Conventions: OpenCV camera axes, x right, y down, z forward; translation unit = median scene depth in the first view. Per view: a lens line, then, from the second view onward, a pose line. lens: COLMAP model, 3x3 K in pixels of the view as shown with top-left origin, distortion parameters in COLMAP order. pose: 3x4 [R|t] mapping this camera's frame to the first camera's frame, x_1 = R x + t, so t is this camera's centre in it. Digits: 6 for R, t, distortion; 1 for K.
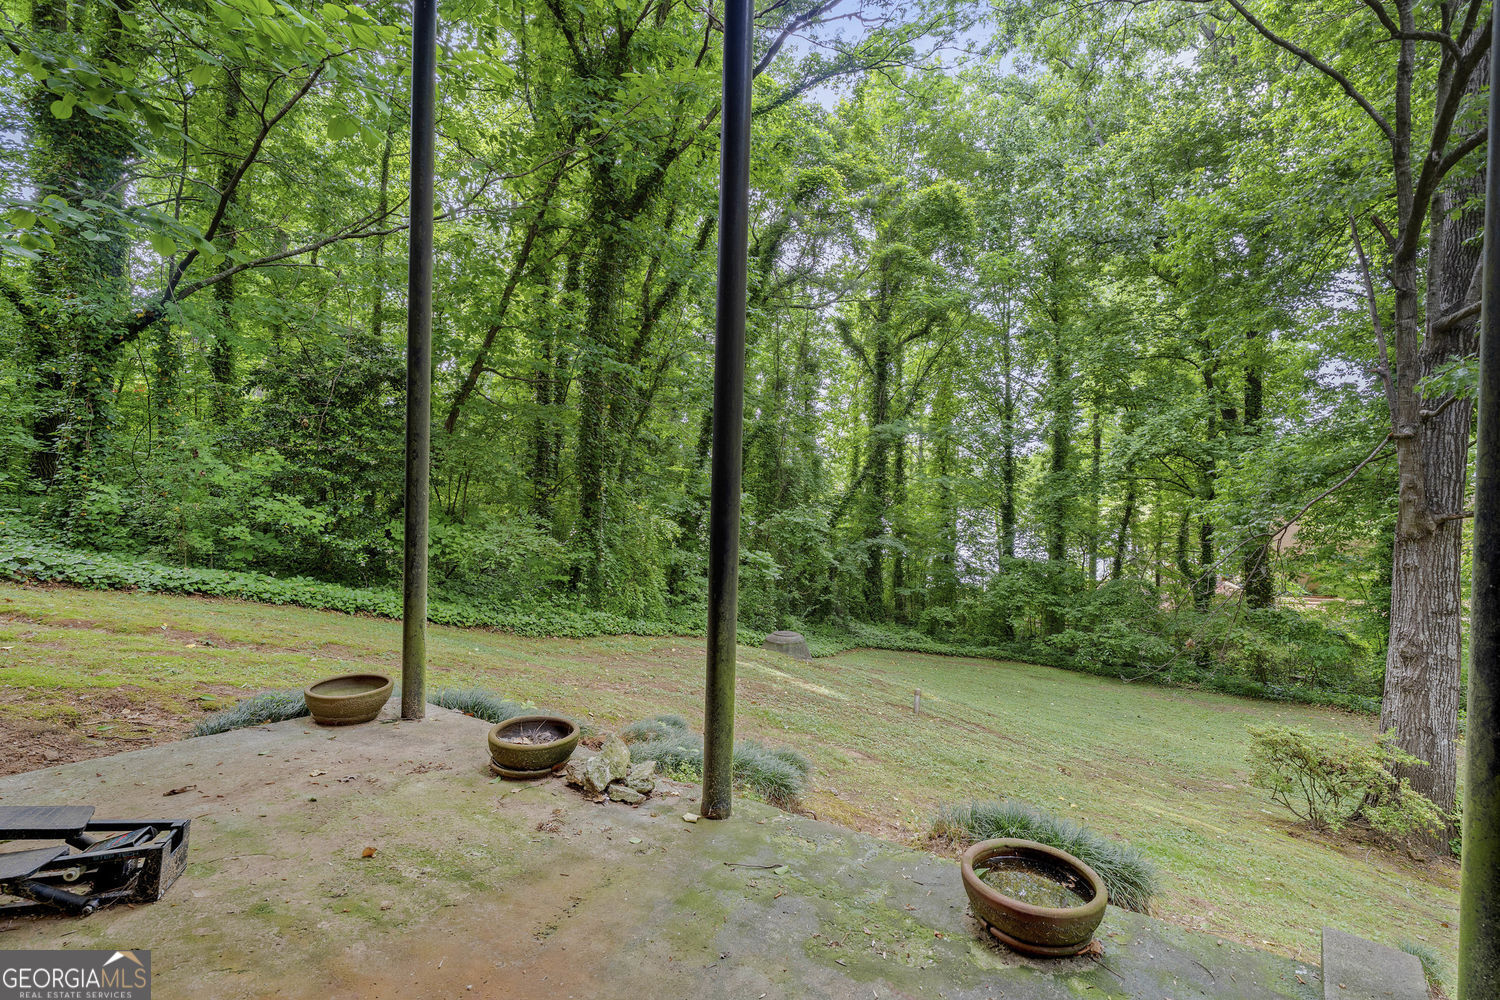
lens RADIAL K [[675.1, 0, 750.0], [0, 675.1, 500.0], [0, 0, 1]] dist [-0.001295, -0.000091]
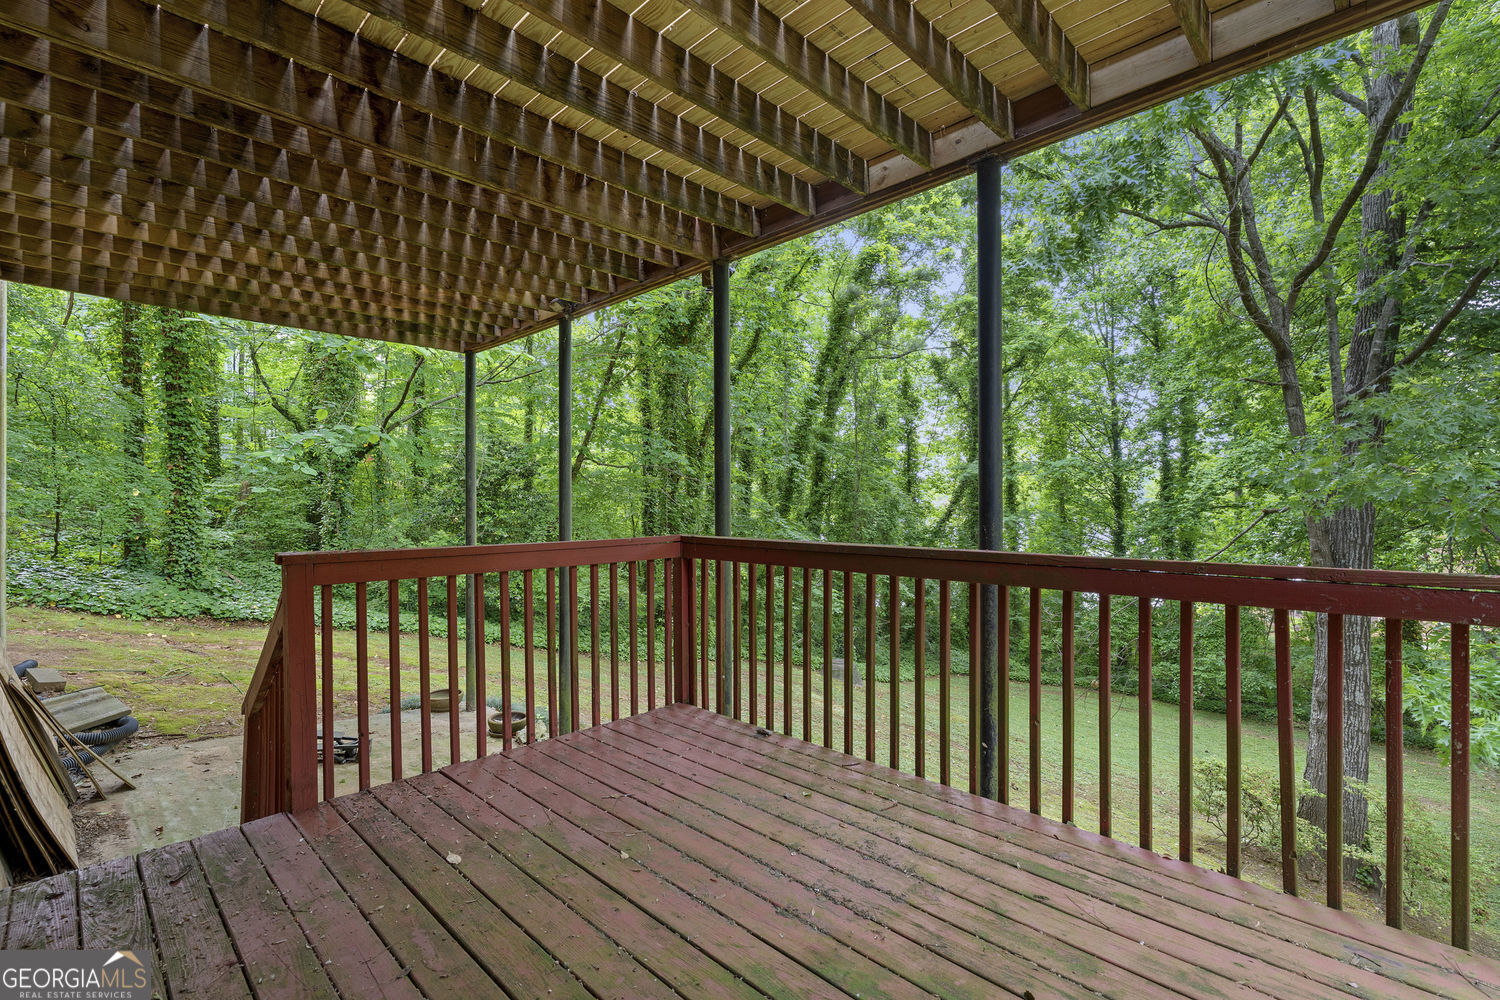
lens RADIAL K [[675.1, 0, 750.0], [0, 675.1, 500.0], [0, 0, 1]] dist [-0.001295, -0.000091]
pose [[0.974840, -0.027184, -0.221244, 0.254758], [0.021680, 0.999393, -0.027266, -0.078831], [0.221851, 0.021784, 0.974837, -0.268896]]
